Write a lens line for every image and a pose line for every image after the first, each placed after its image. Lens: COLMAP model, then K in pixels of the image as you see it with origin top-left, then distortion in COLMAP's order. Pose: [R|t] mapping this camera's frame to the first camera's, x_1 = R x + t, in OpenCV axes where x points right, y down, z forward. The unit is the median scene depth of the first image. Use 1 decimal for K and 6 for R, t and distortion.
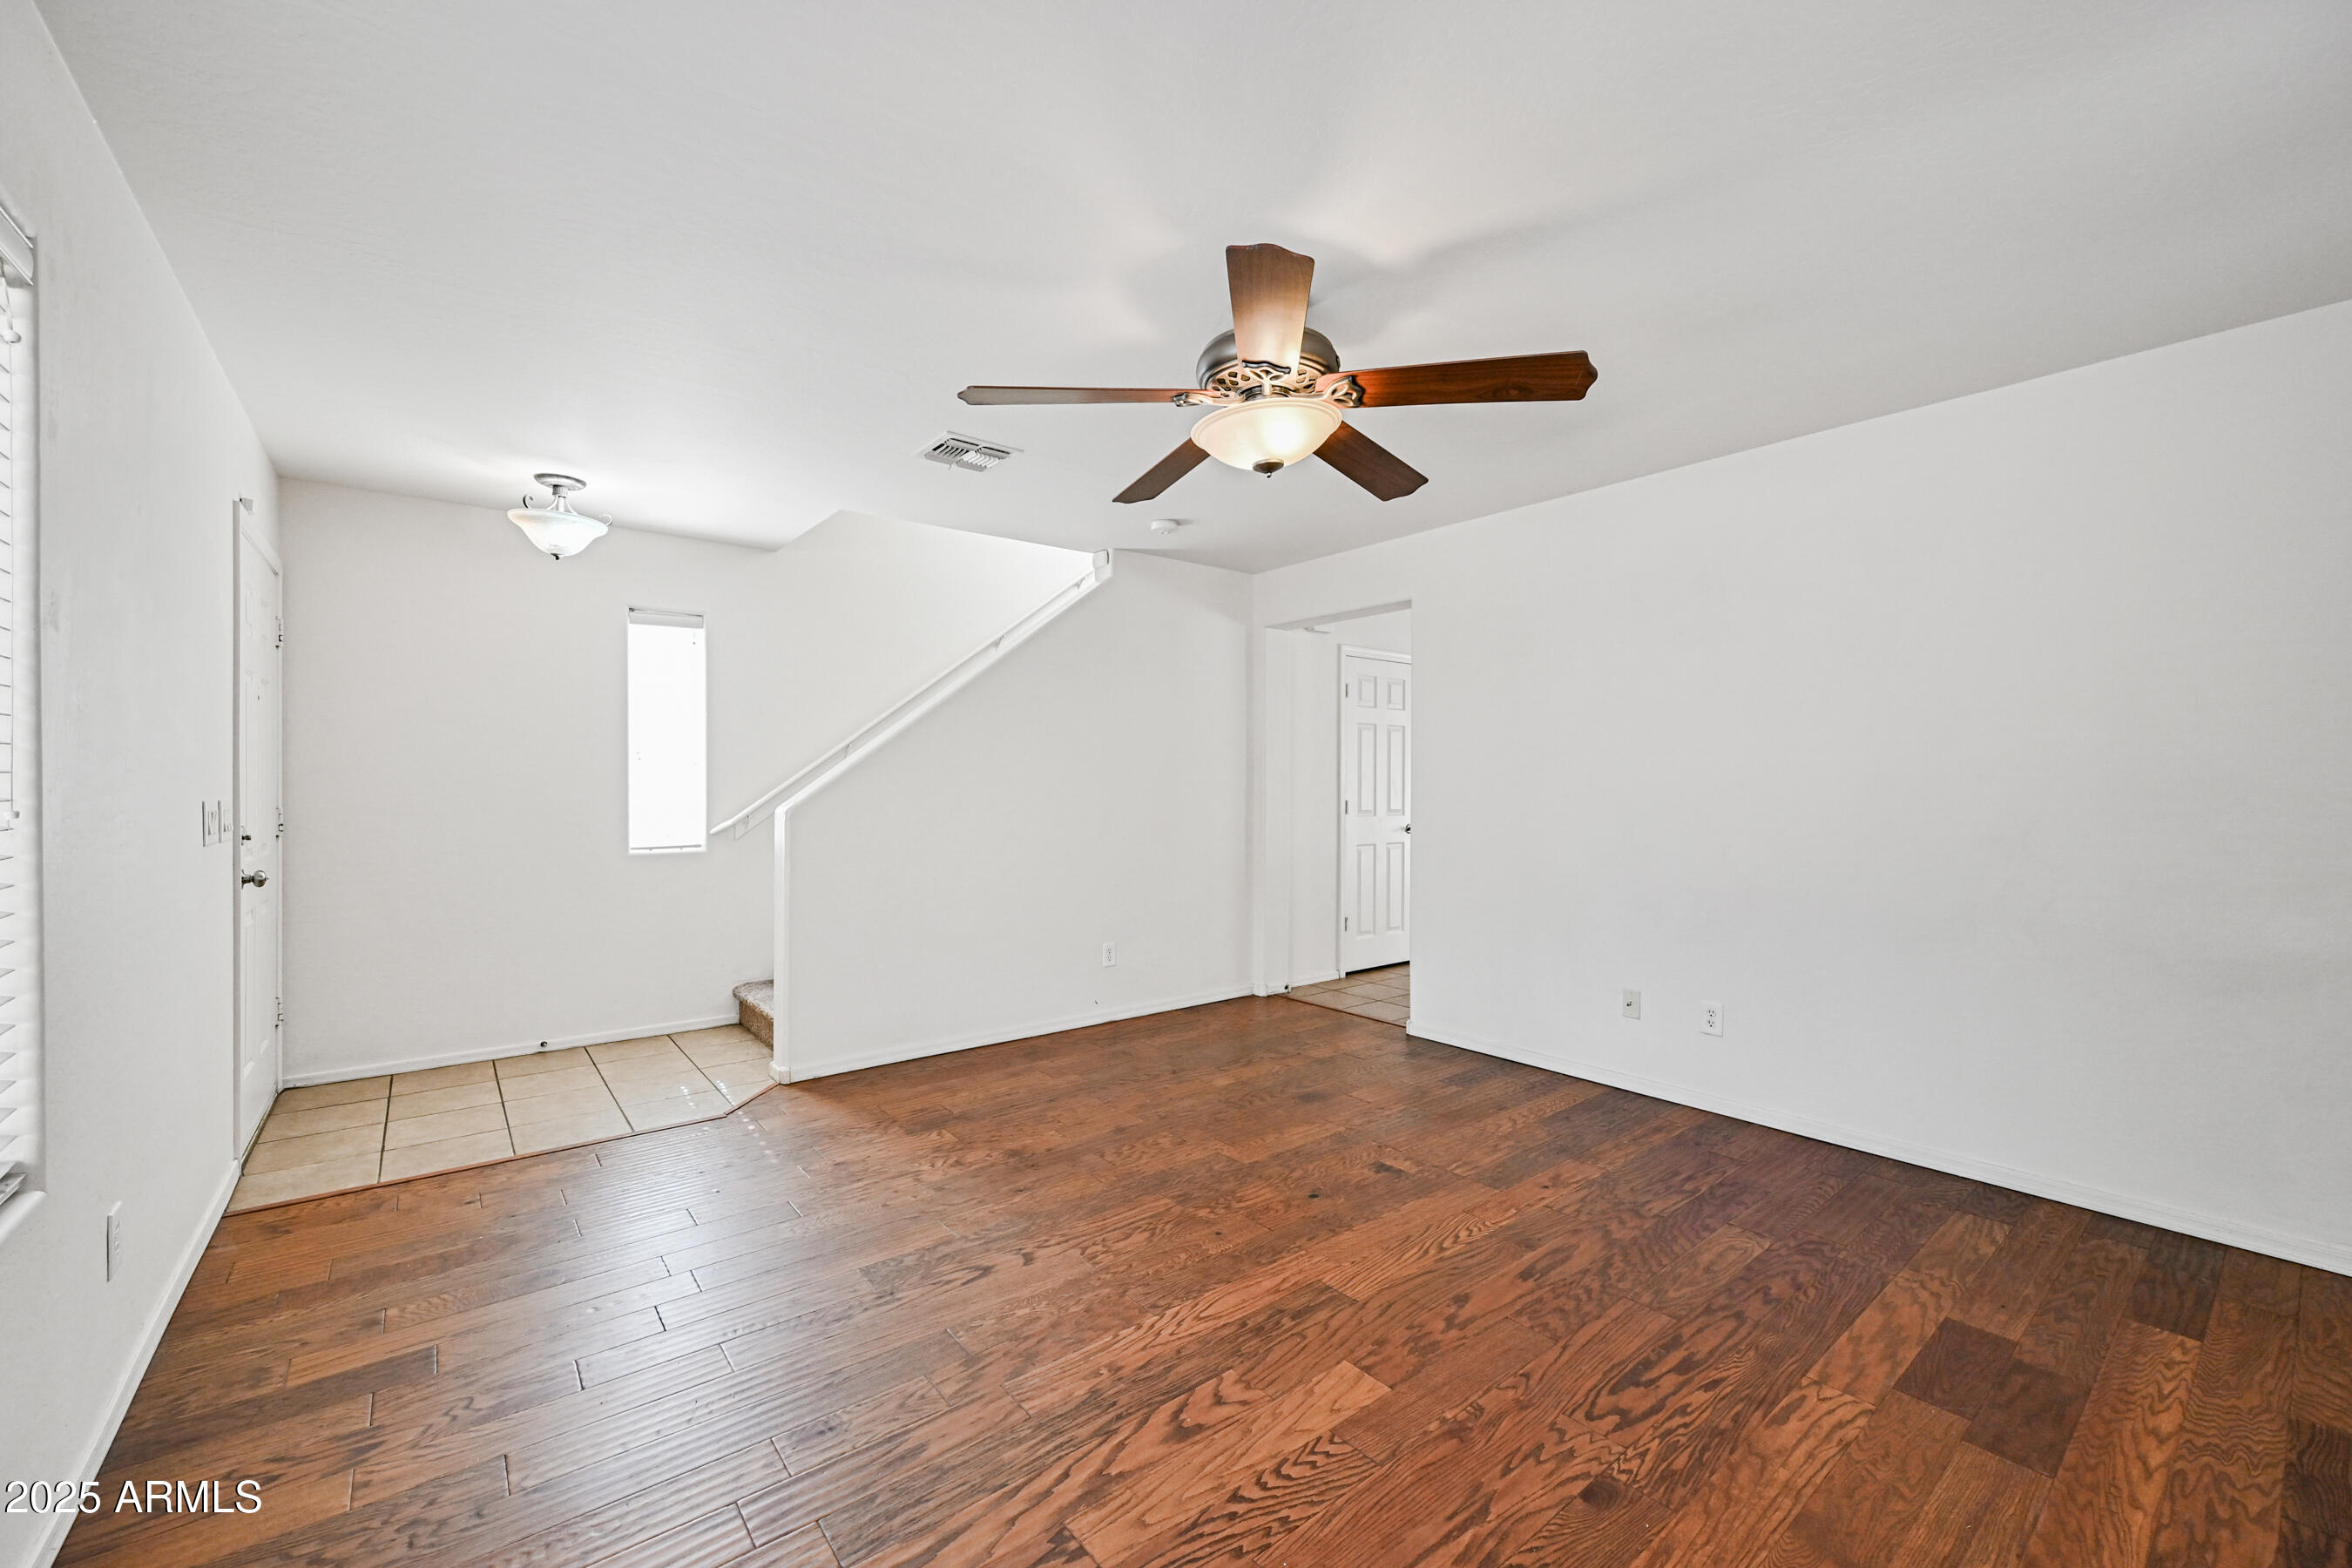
lens RADIAL K [[933.3, 0, 1172.1], [0, 933.3, 790.3], [0, 0, 1]] dist [-0.002440, -0.000209]
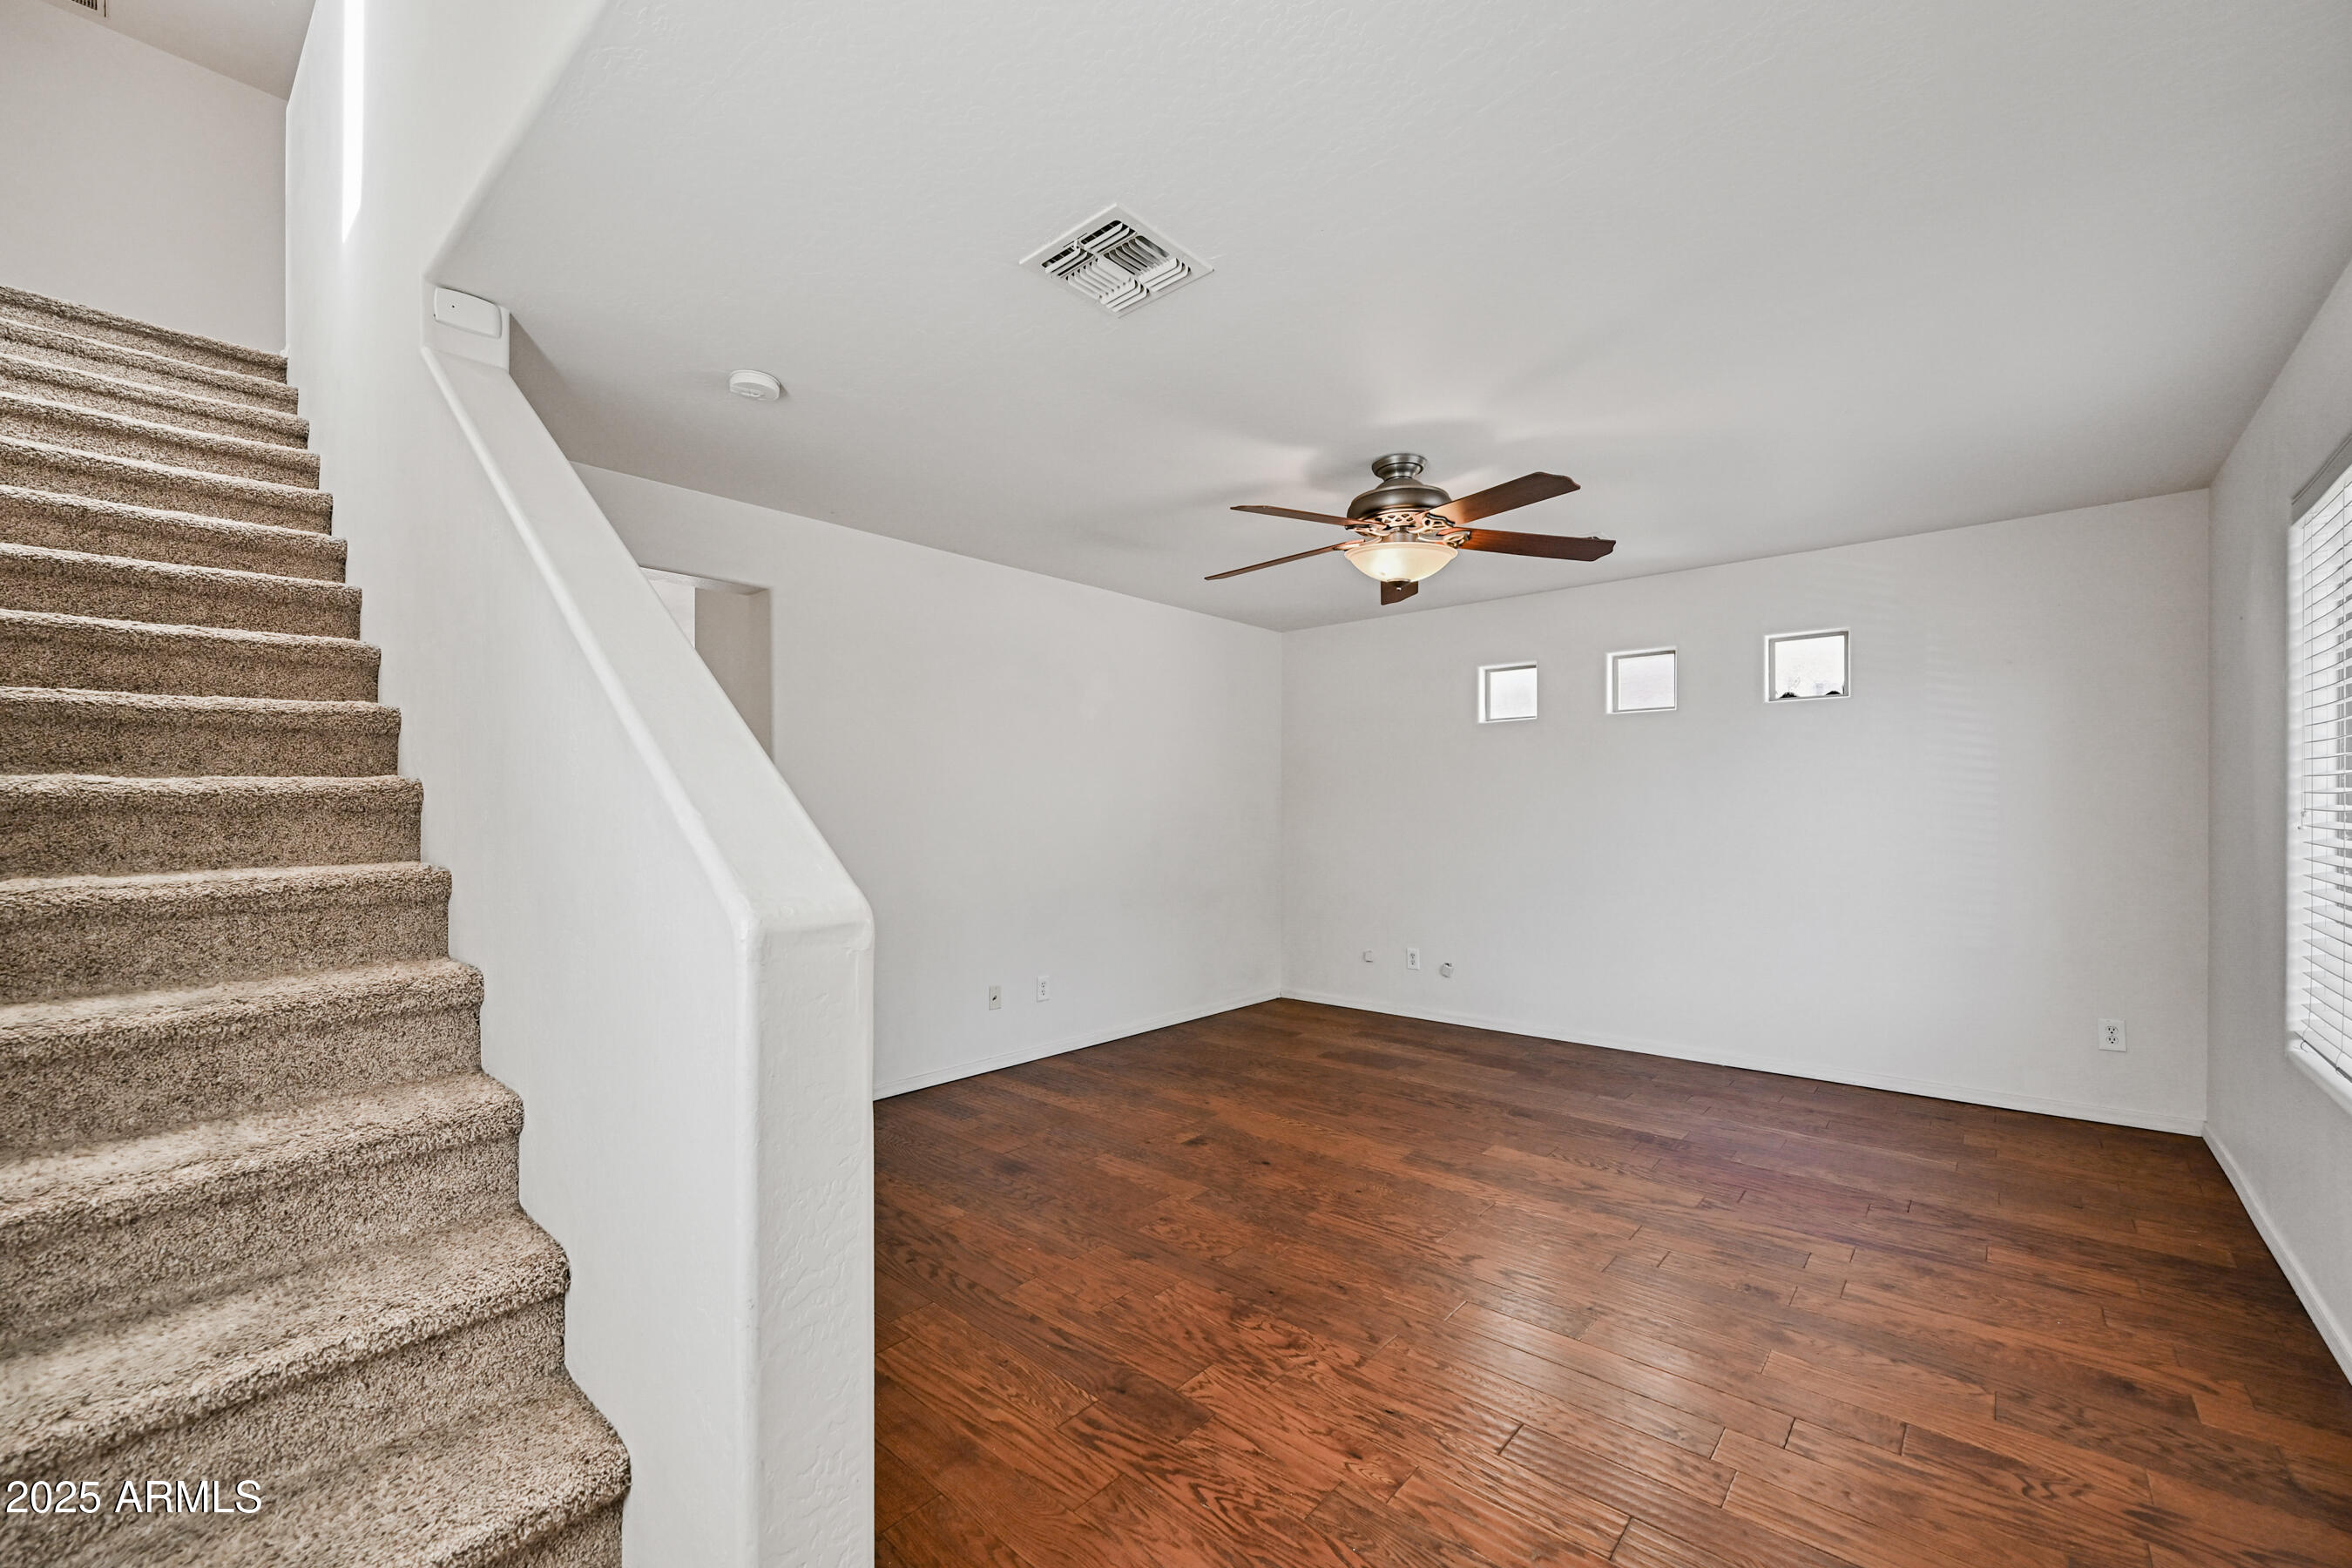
lens RADIAL K [[949.9, 0, 1178.5], [0, 949.9, 810.7], [0, 0, 1]] dist [-0.001310, 0.000469]
pose [[-0.177123, 0.000289, 0.984189, -1.075077], [0.009353, 0.999955, 0.001389, -0.016394], [-0.984144, 0.009451, -0.177118, 1.394631]]
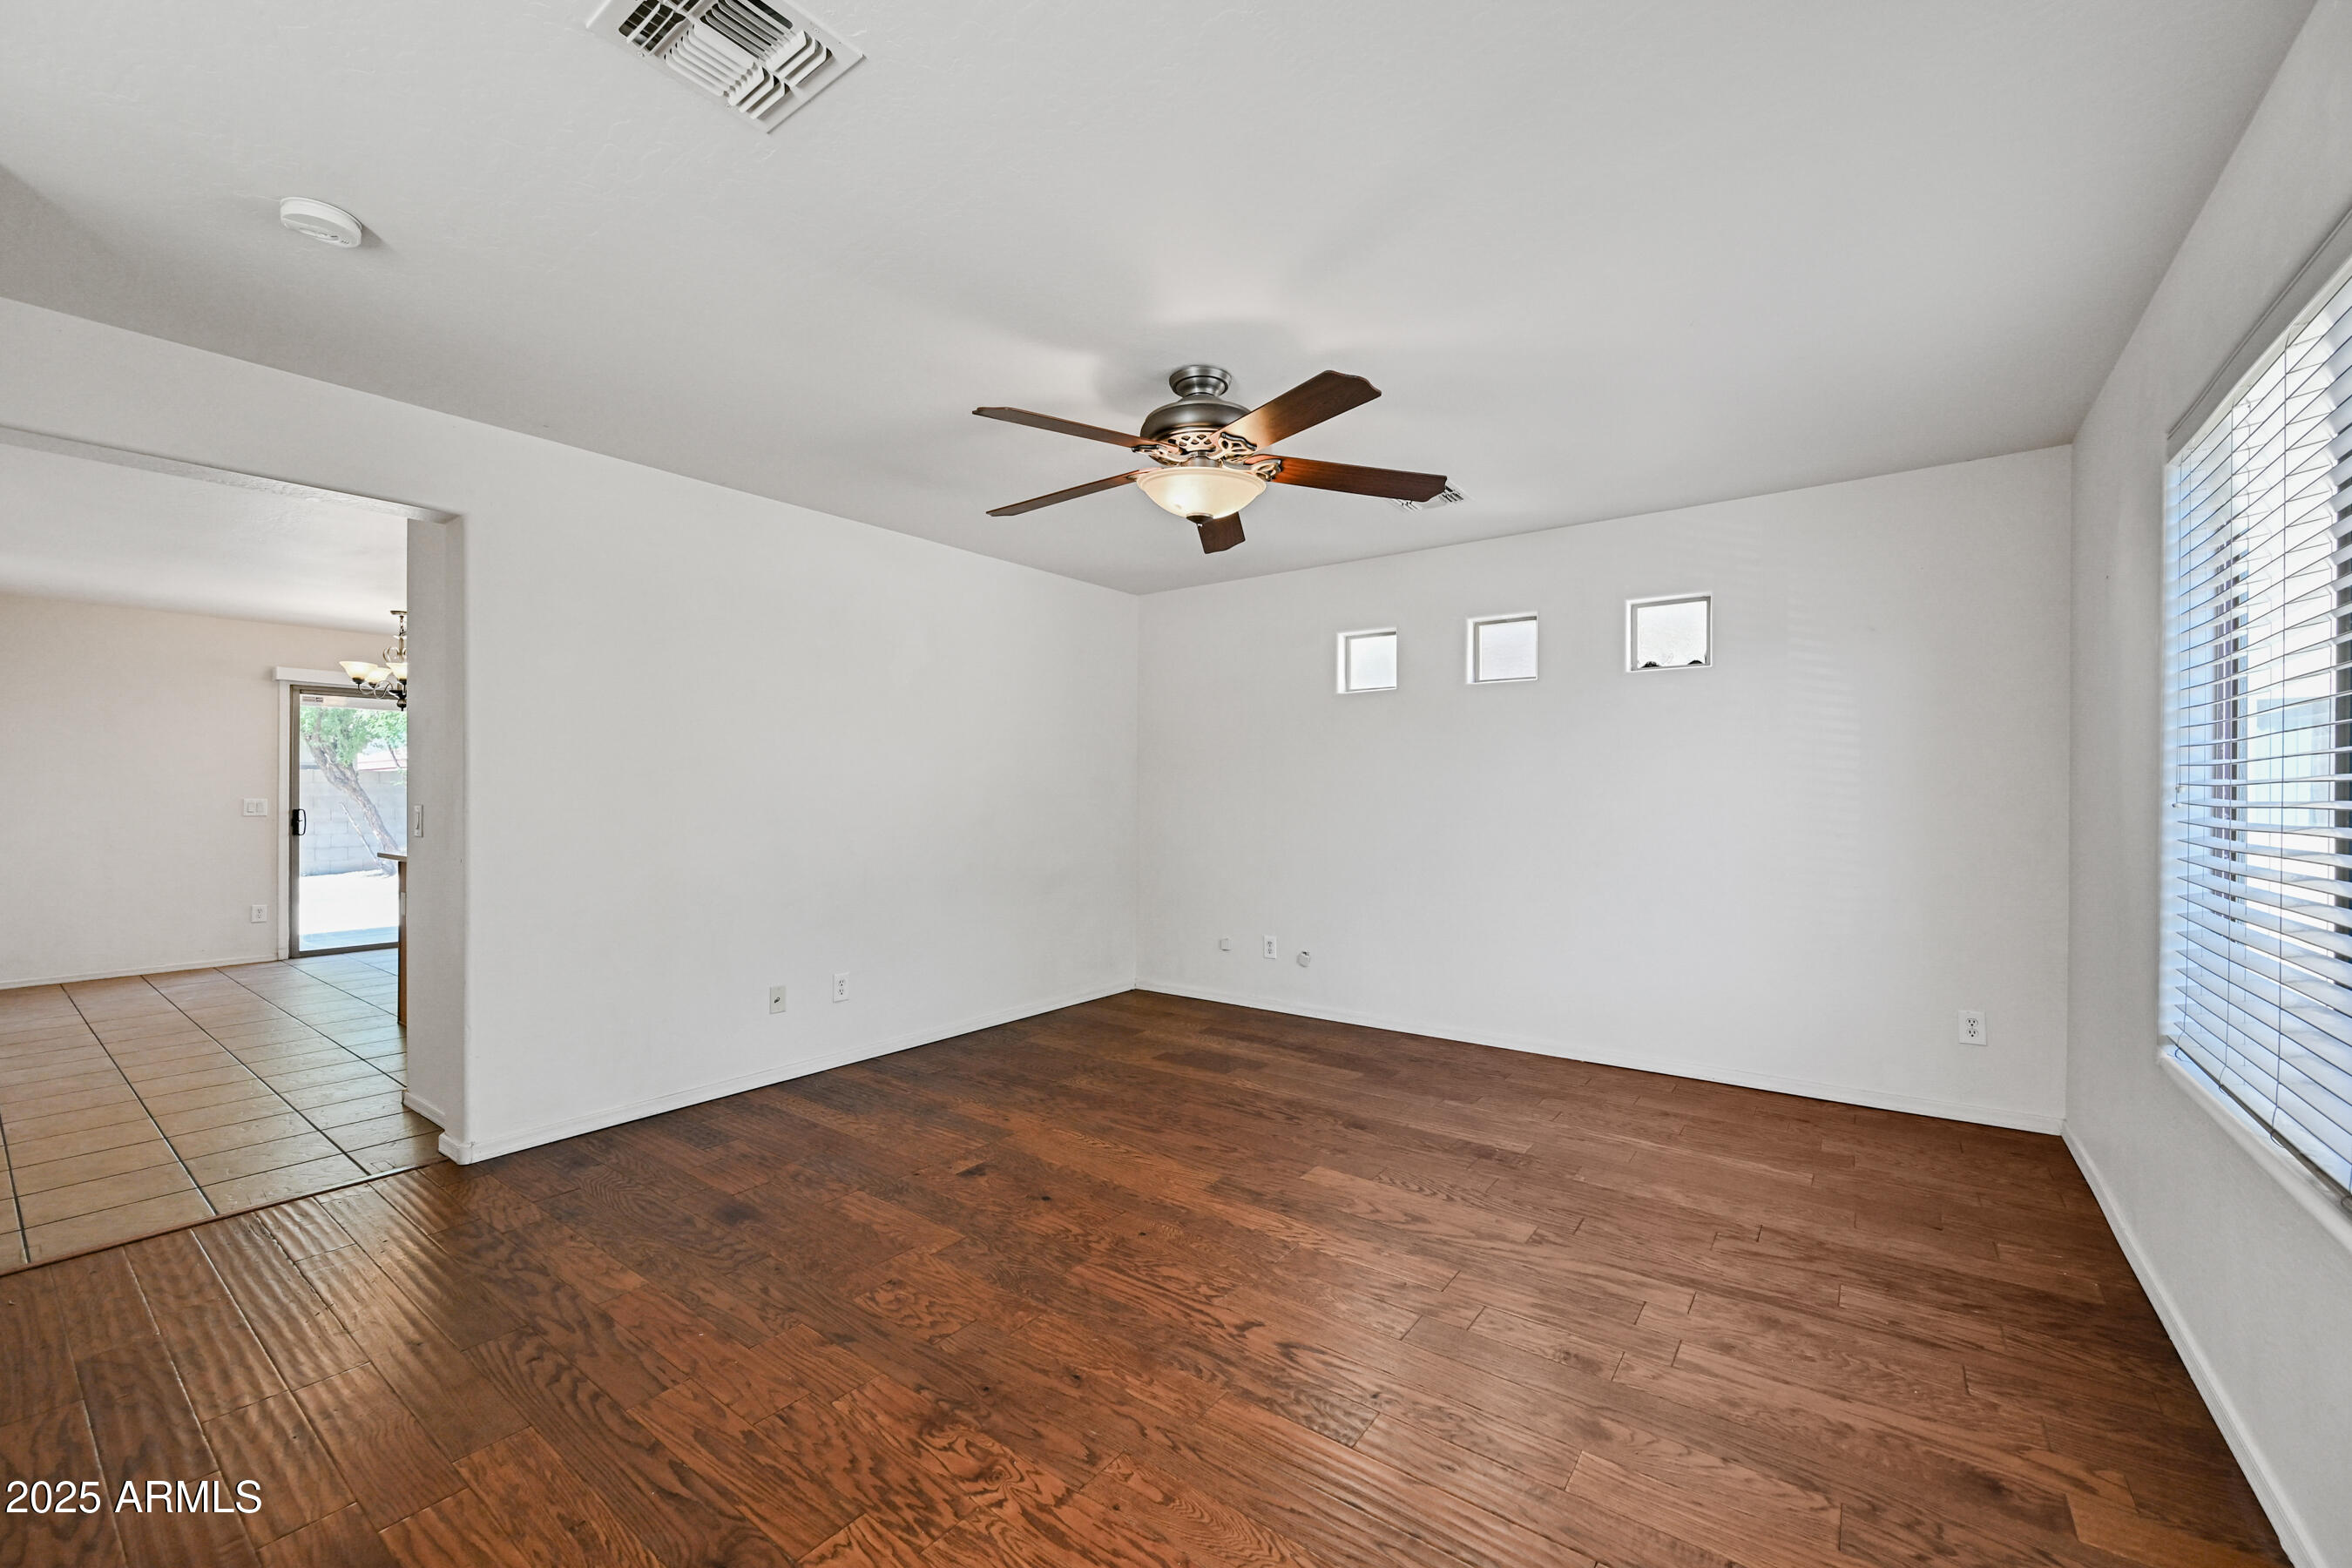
lens RADIAL K [[941.5, 0, 1177.1], [0, 941.5, 792.5], [0, 0, 1]] dist [-0.000785, -0.000111]
pose [[-0.253683, -0.002273, 0.967285, -0.917578], [0.006230, 0.999973, 0.003984, -0.007293], [-0.967267, 0.007037, -0.253662, 1.182453]]
